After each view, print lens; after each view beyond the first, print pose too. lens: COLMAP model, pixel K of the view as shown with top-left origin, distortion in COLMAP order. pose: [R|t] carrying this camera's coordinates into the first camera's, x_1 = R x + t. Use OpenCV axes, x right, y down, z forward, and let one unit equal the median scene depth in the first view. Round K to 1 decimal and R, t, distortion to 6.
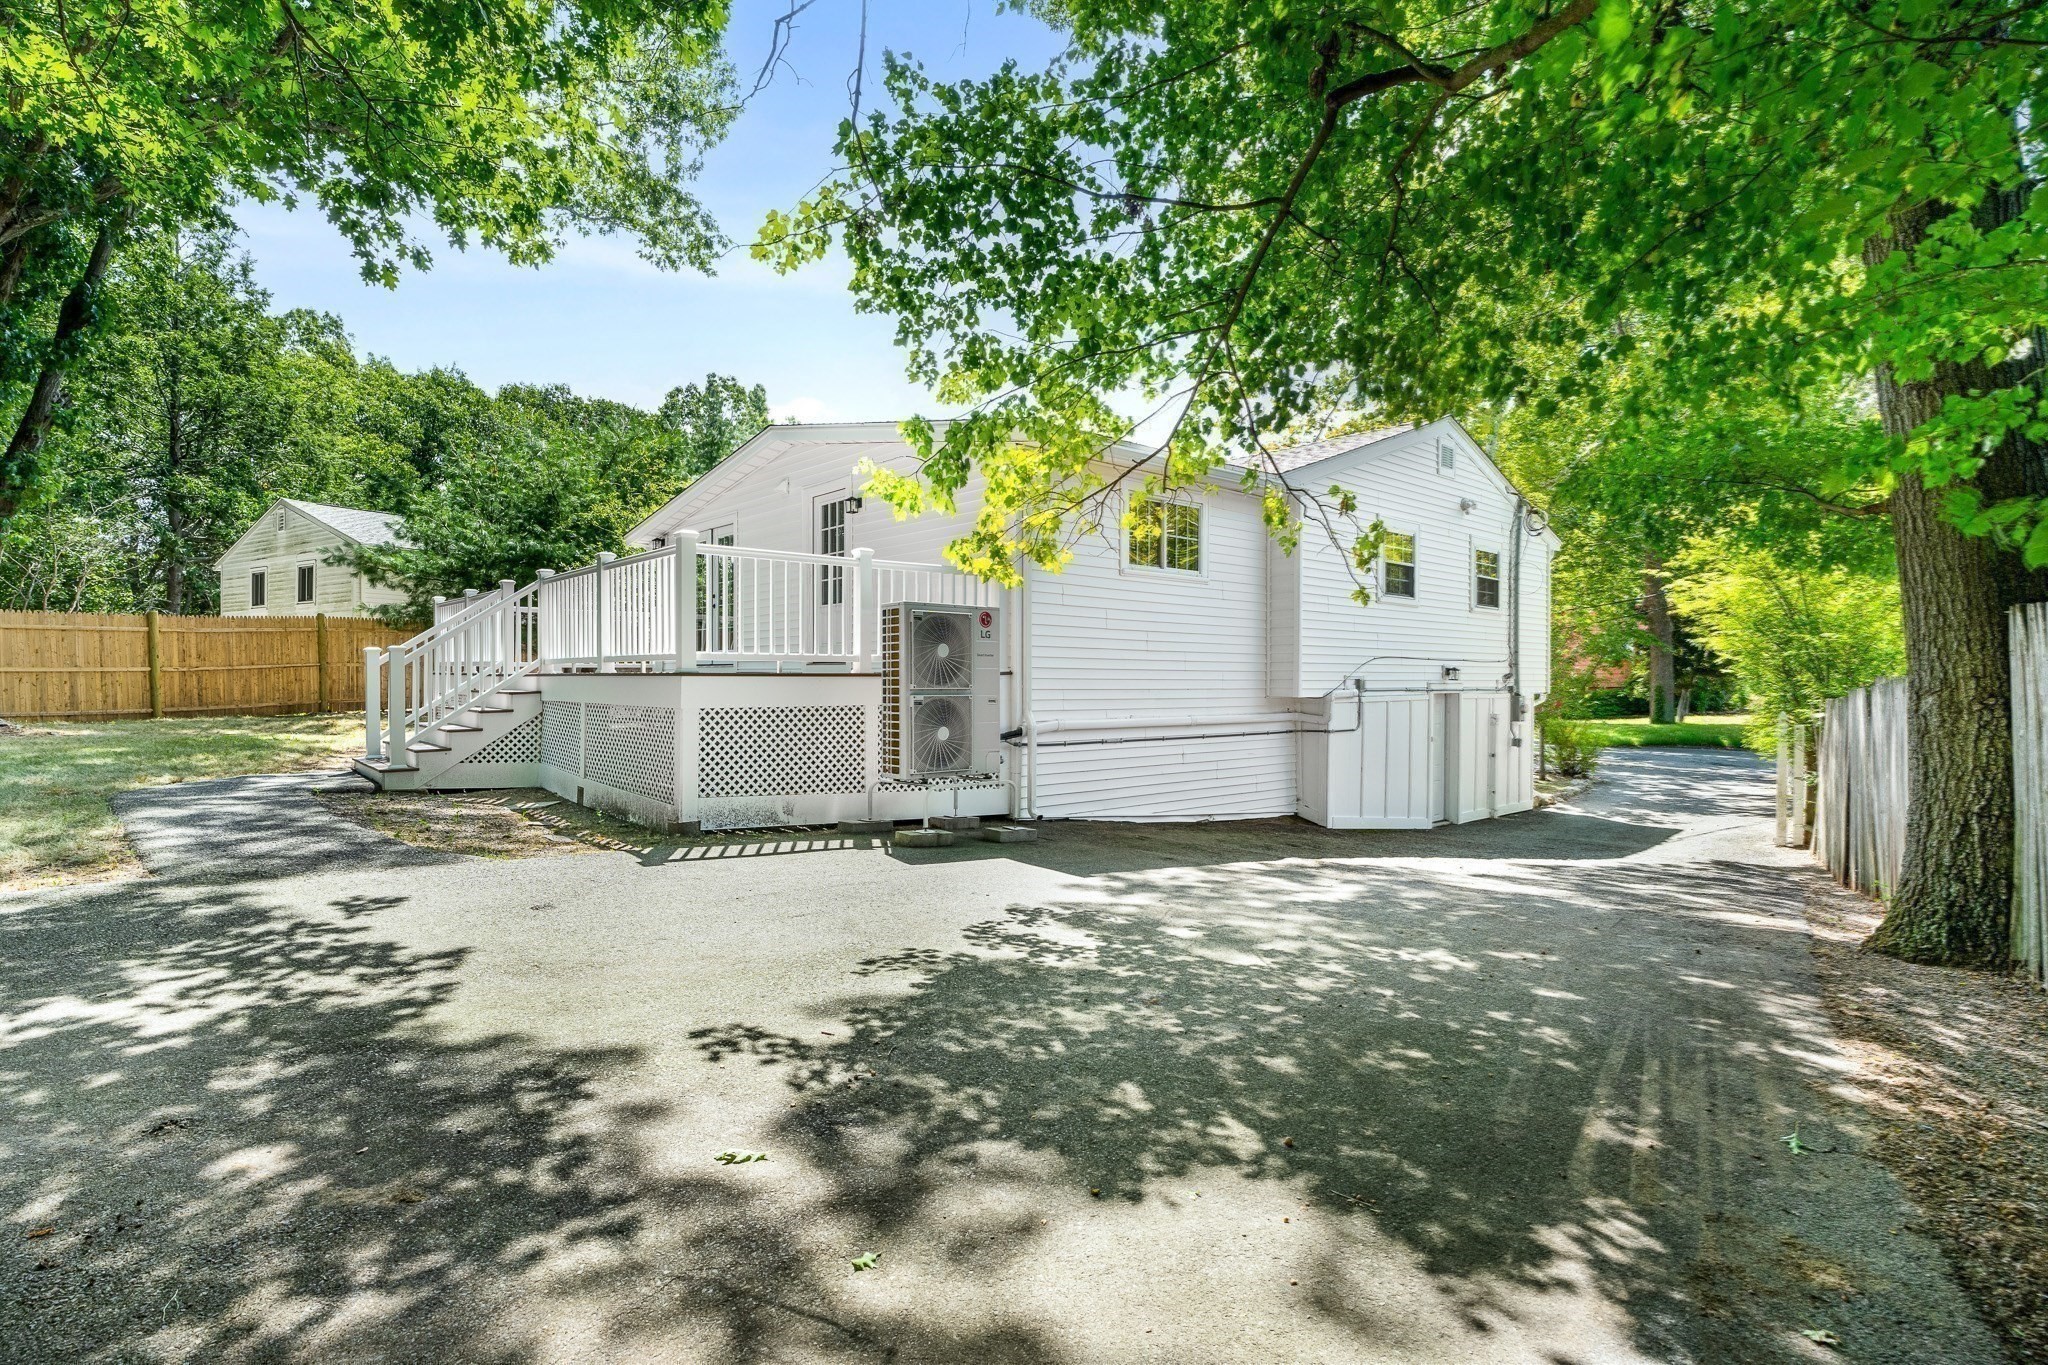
lens RADIAL K [[1003.4, 0, 1024.8], [0, 1003.4, 685.3], [0, 0, 1]] dist [0.002100, 0.000839]
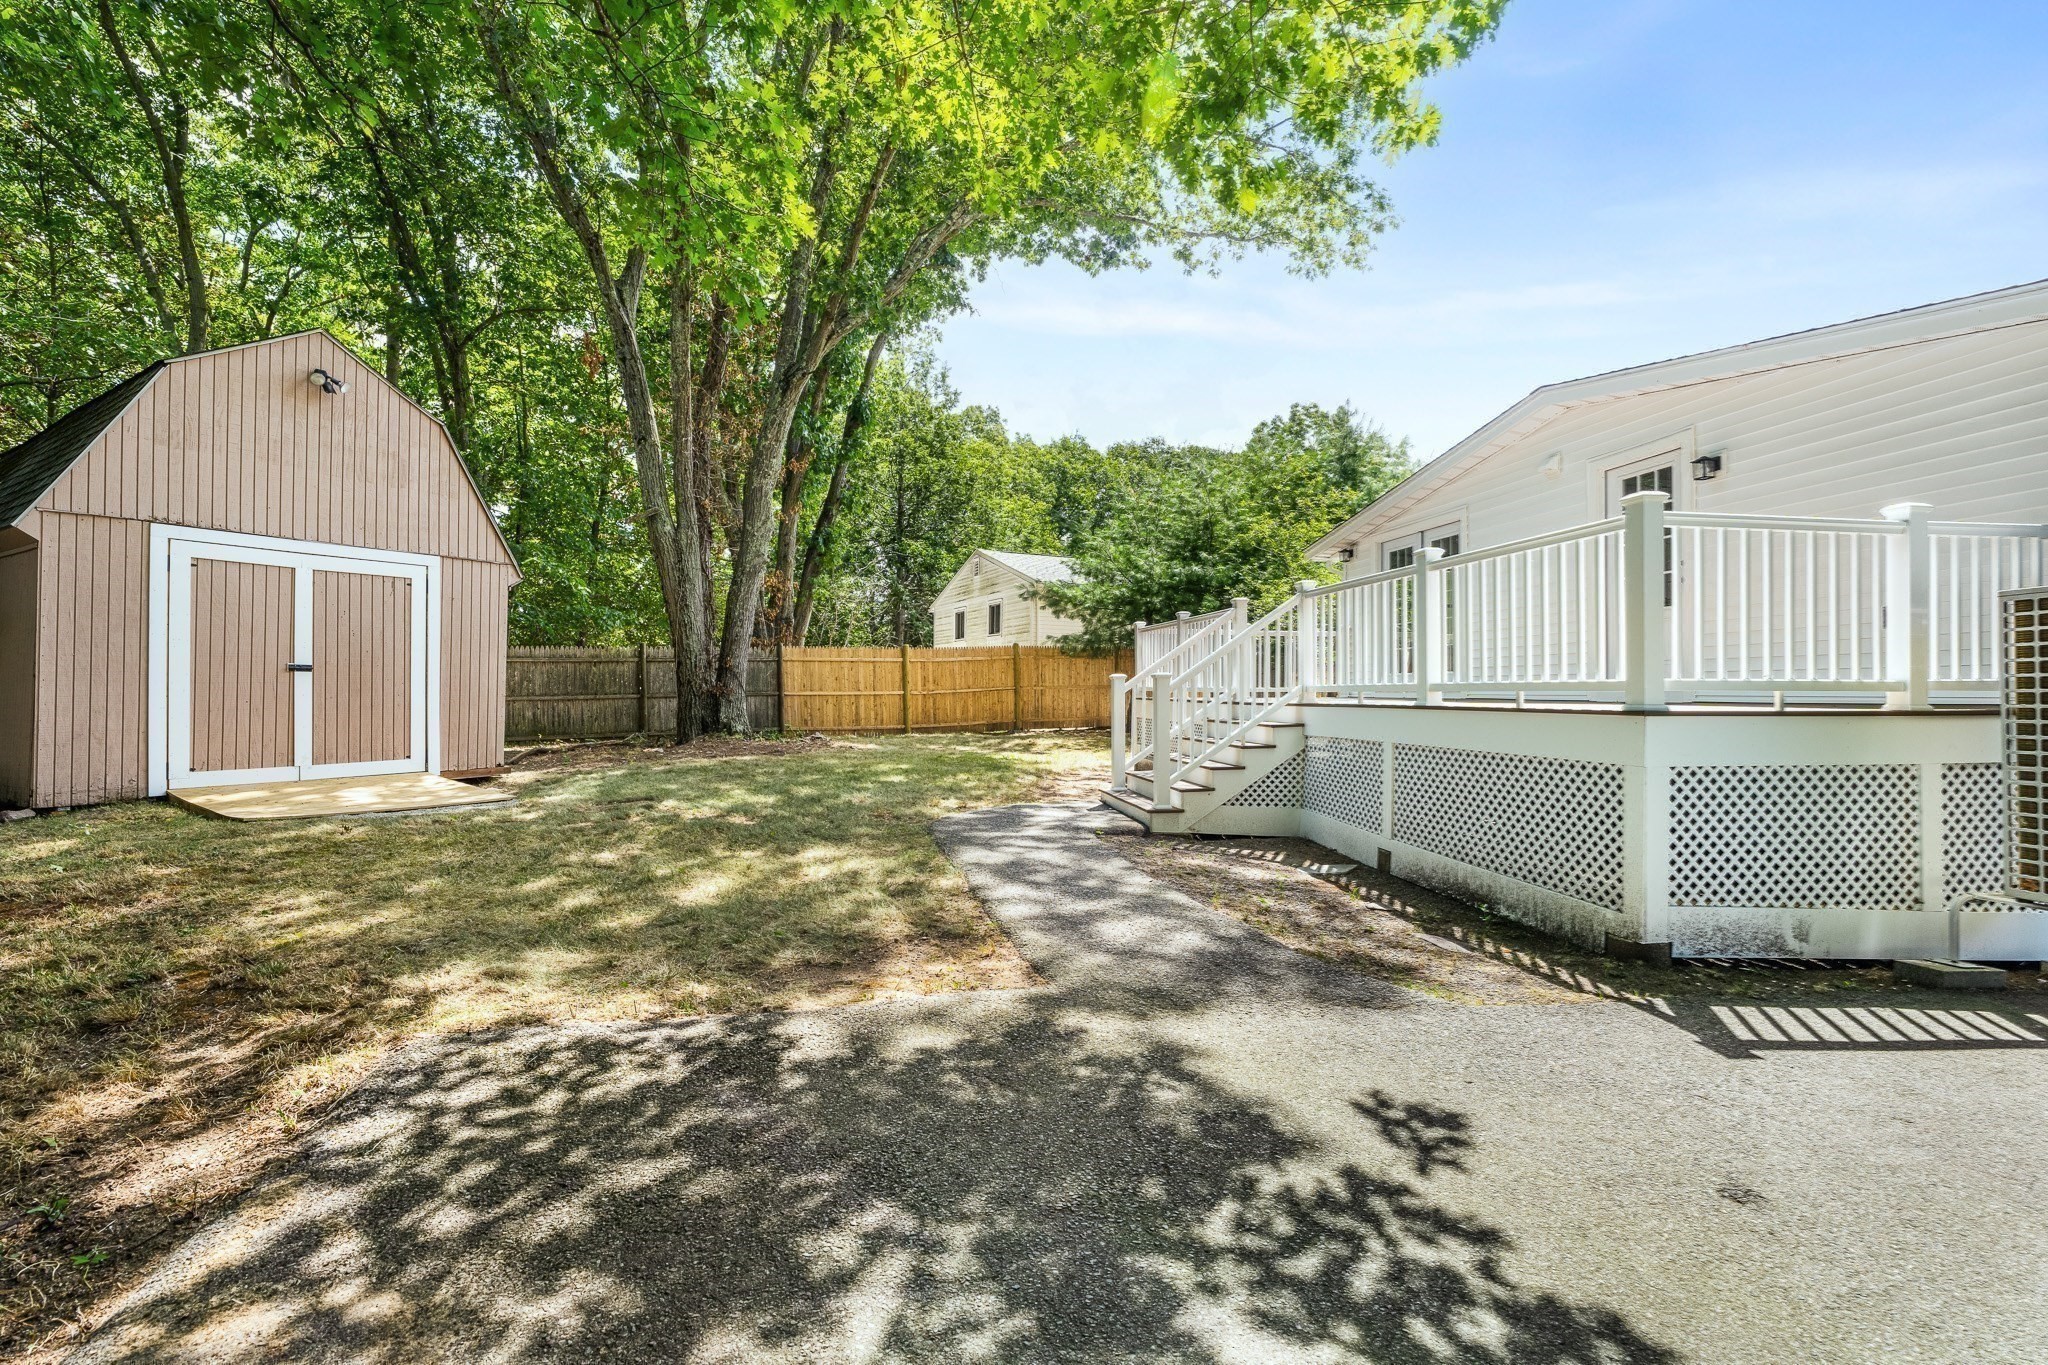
lens RADIAL K [[935.3, 0, 1017.4], [0, 935.3, 683.9], [0, 0, 1]] dist [0.000340, 0.000185]
pose [[0.847202, -0.005708, -0.531240, -0.102384], [-0.004338, 0.999835, -0.017661, -0.004992], [0.531253, 0.017267, 0.847037, 0.077237]]
